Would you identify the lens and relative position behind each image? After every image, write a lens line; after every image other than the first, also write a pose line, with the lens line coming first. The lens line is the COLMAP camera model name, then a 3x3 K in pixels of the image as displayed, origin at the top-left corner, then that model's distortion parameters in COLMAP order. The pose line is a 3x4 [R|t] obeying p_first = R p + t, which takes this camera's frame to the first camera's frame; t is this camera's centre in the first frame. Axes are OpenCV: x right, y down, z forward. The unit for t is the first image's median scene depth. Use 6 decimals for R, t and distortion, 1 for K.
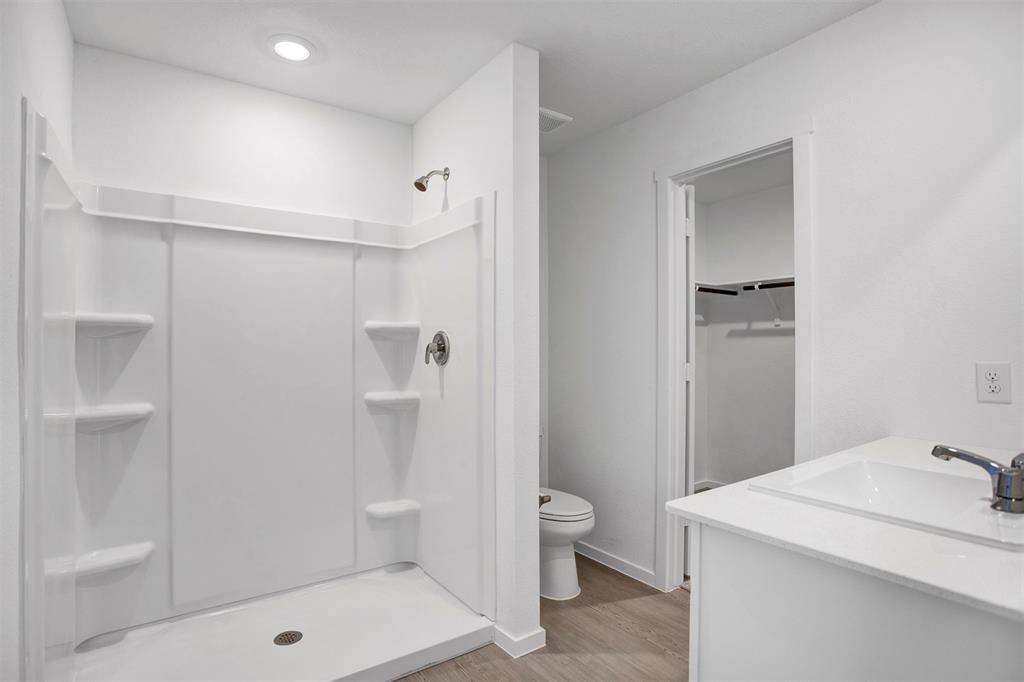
lens RADIAL K [[504.9, 0, 513.7], [0, 504.9, 340.1], [0, 0, 1]] dist [-0.001326, -0.000300]
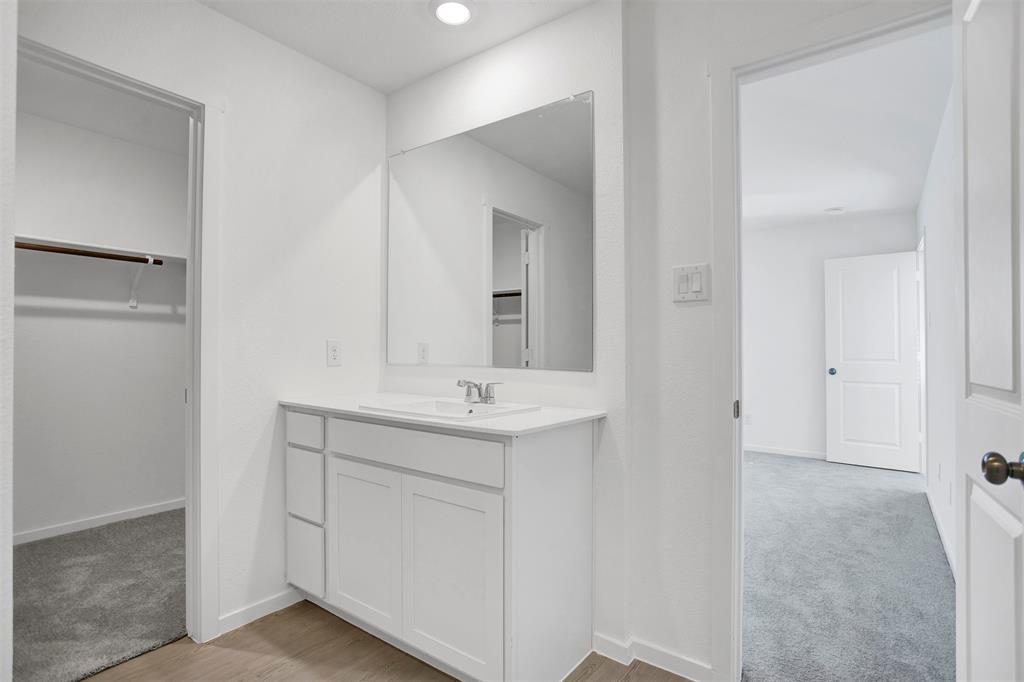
lens RADIAL K [[504.9, 0, 513.7], [0, 504.9, 340.1], [0, 0, 1]] dist [-0.001326, -0.000300]
pose [[-0.353263, -0.027305, 0.935125, -0.693483], [-0.000980, 0.999584, 0.028817, 0.000485], [-0.935524, 0.009264, -0.353143, 1.005273]]
